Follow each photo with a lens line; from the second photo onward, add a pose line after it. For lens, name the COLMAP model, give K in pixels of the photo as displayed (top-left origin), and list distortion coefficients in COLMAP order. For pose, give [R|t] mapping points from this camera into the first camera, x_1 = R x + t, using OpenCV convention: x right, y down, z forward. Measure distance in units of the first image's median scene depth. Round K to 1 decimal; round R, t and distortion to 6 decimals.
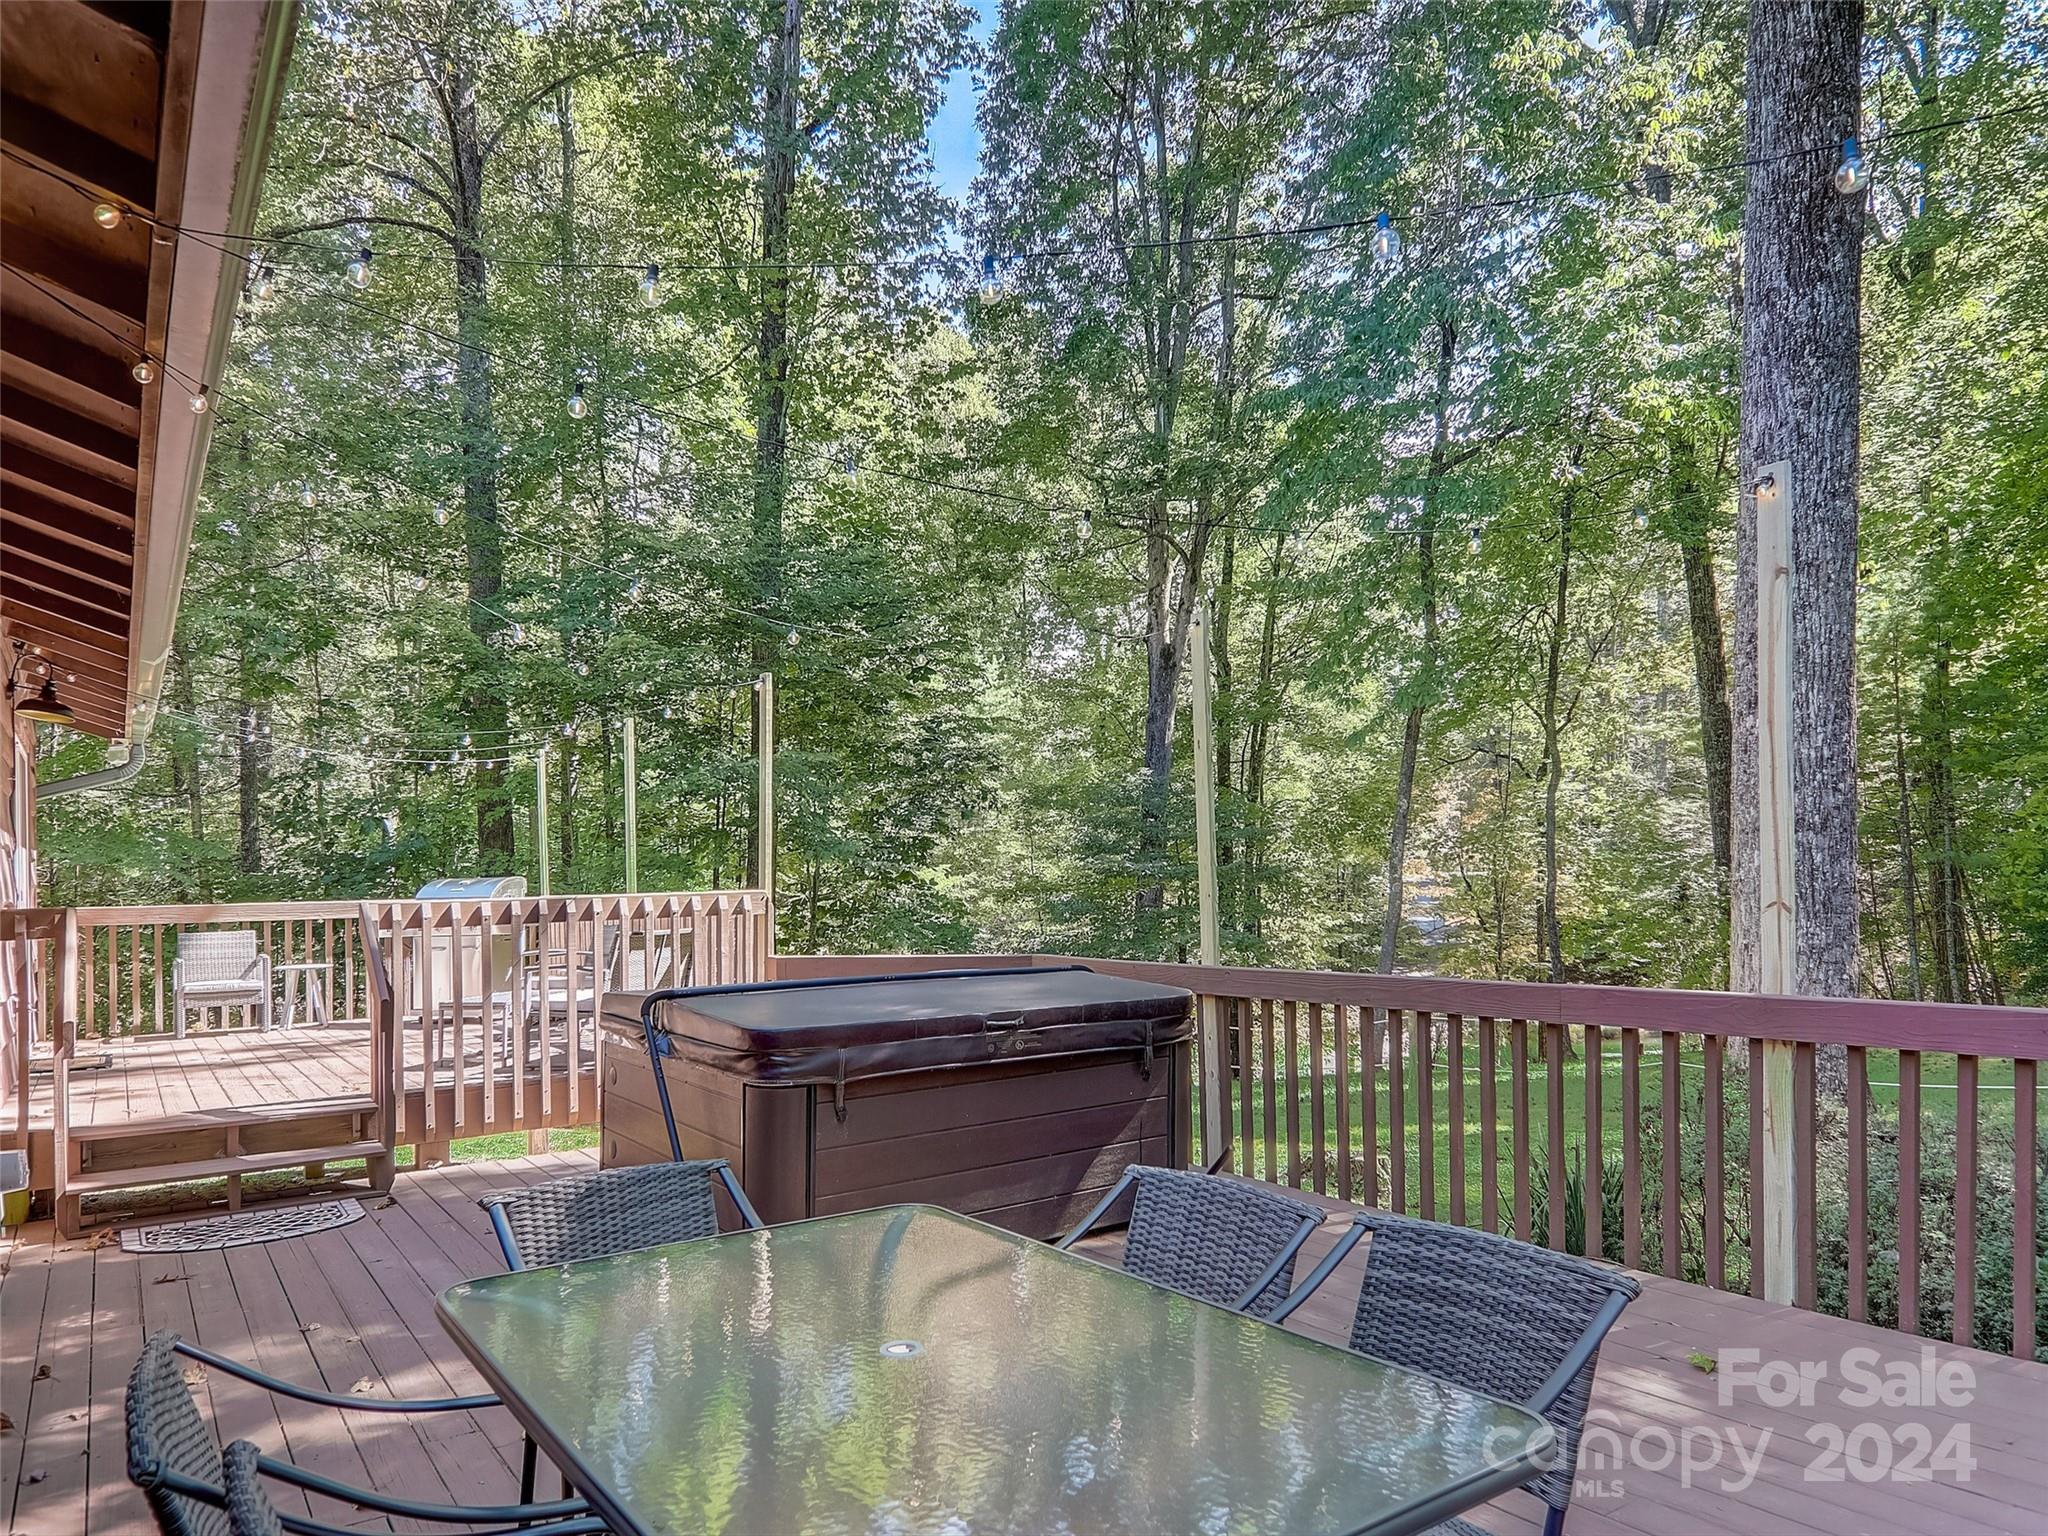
lens RADIAL K [[1297.0, 0, 1024.0], [0, 1297.0, 768.0], [0, 0, 1]] dist [-0.004246, -0.003789]
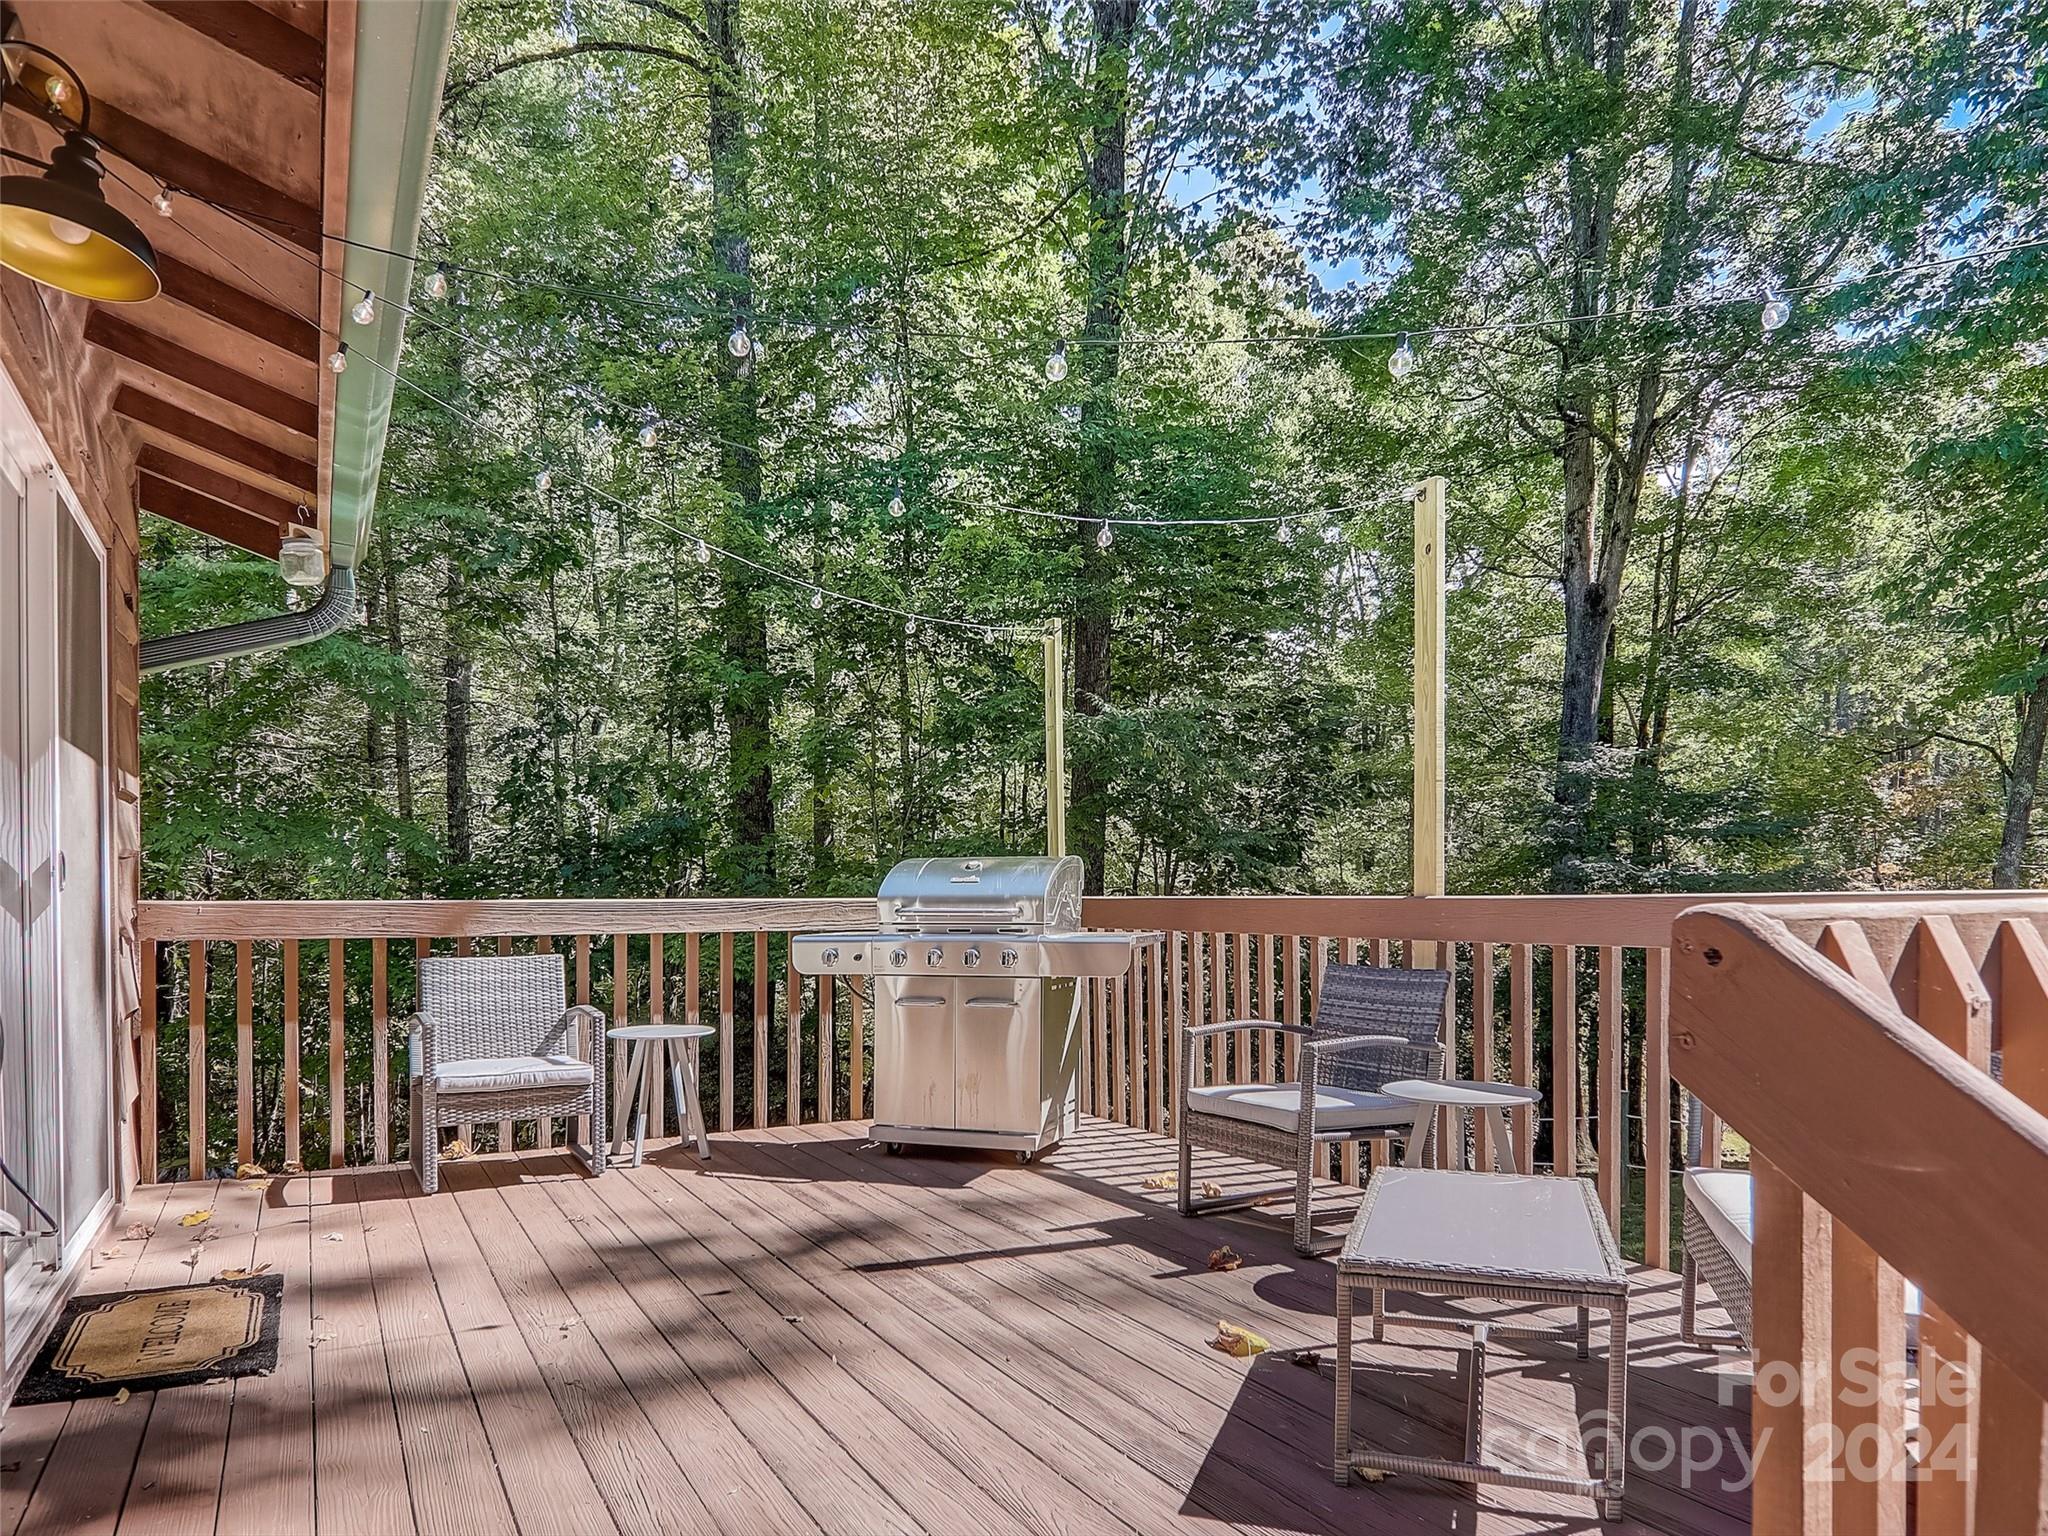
lens RADIAL K [[1297.0, 0, 1024.0], [0, 1297.0, 768.0], [0, 0, 1]] dist [-0.004246, -0.003789]
pose [[0.995194, 0.002048, -0.097901, -0.249285], [-0.003381, 0.999904, -0.013453, 0.040761], [0.097864, 0.013719, 0.995105, 0.353655]]
